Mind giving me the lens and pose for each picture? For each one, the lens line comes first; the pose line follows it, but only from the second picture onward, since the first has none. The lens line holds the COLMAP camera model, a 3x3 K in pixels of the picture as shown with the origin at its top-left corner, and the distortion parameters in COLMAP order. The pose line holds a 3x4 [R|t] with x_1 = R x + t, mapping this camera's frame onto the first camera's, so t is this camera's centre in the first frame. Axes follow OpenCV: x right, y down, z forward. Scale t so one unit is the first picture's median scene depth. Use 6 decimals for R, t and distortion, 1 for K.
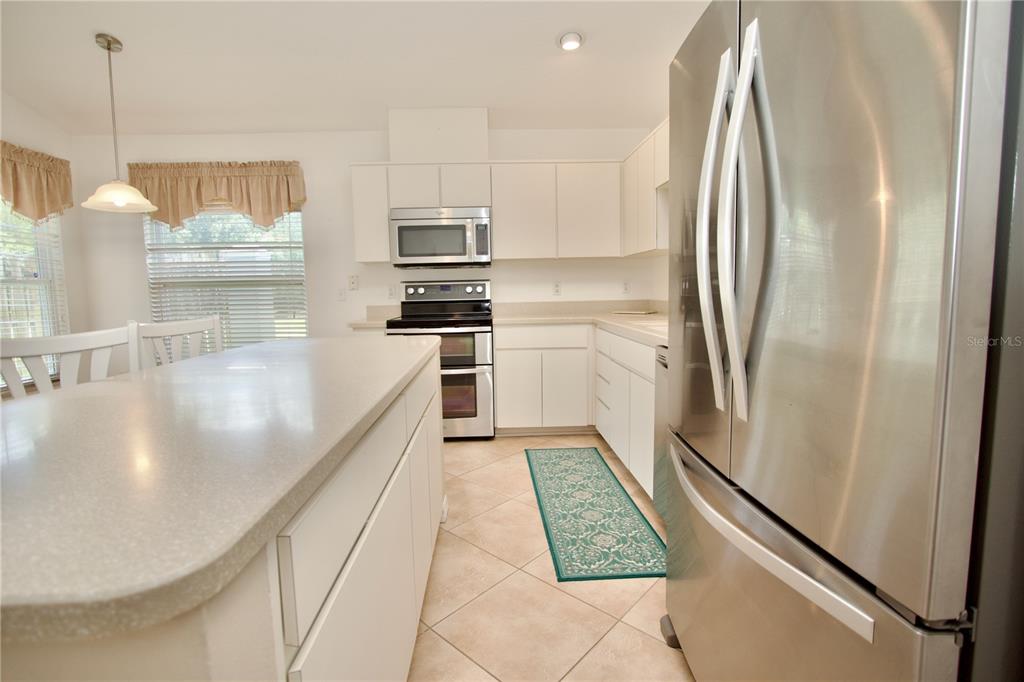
lens RADIAL K [[471.7, 0, 505.2], [0, 471.7, 336.7], [0, 0, 1]] dist [-0.028896, 0.007378]
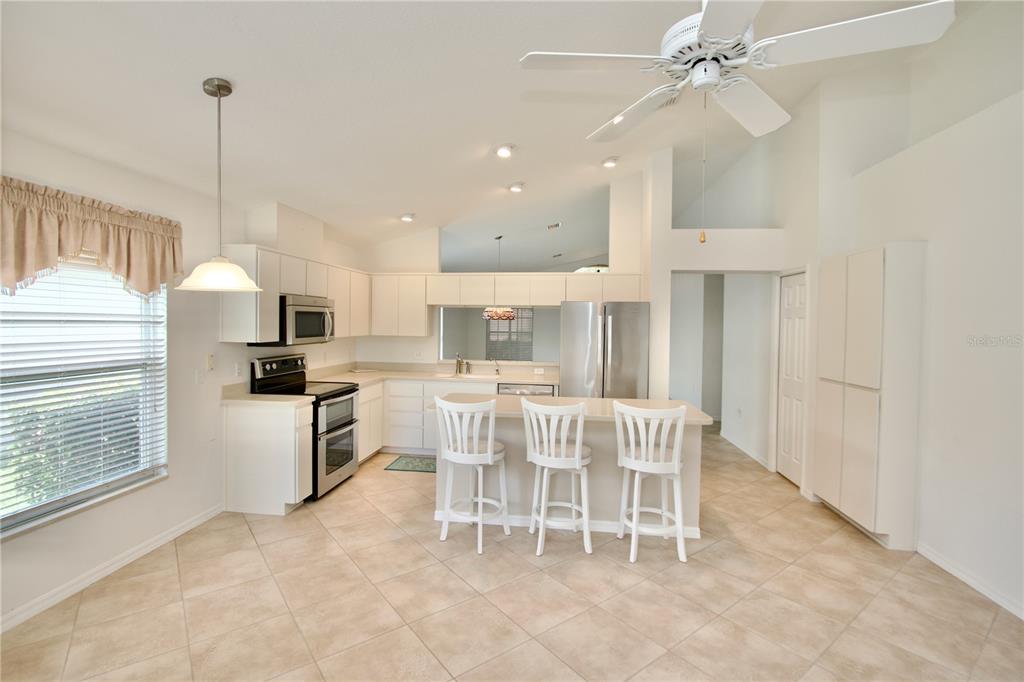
lens RADIAL K [[473.0, 0, 503.5], [0, 473.0, 331.4], [0, 0, 1]] dist [-0.016817, 0.001554]
pose [[0.163698, 0.001303, 0.986510, -1.197004], [0.081609, 0.996554, -0.014858, -0.122539], [-0.983129, 0.082940, 0.163027, 0.311610]]
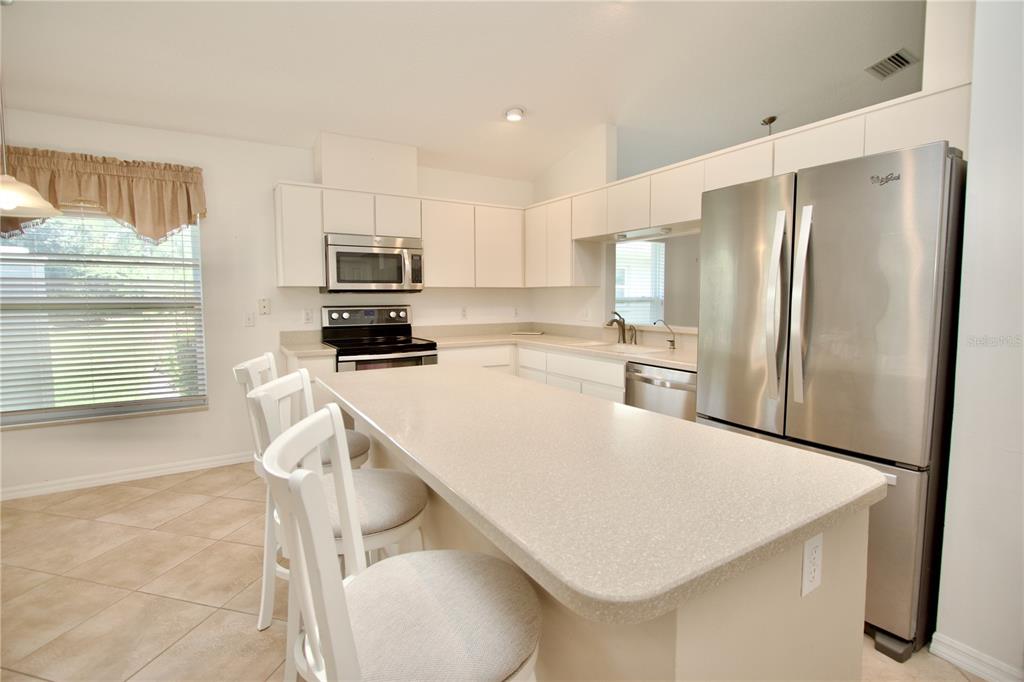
lens RADIAL K [[473.0, 0, 503.5], [0, 473.0, 331.4], [0, 0, 1]] dist [-0.016817, 0.001554]
pose [[0.871009, -0.018911, 0.490903, -0.391609], [0.035146, 0.999097, -0.023871, -0.029902], [-0.490008, 0.038045, 0.870887, -0.030399]]
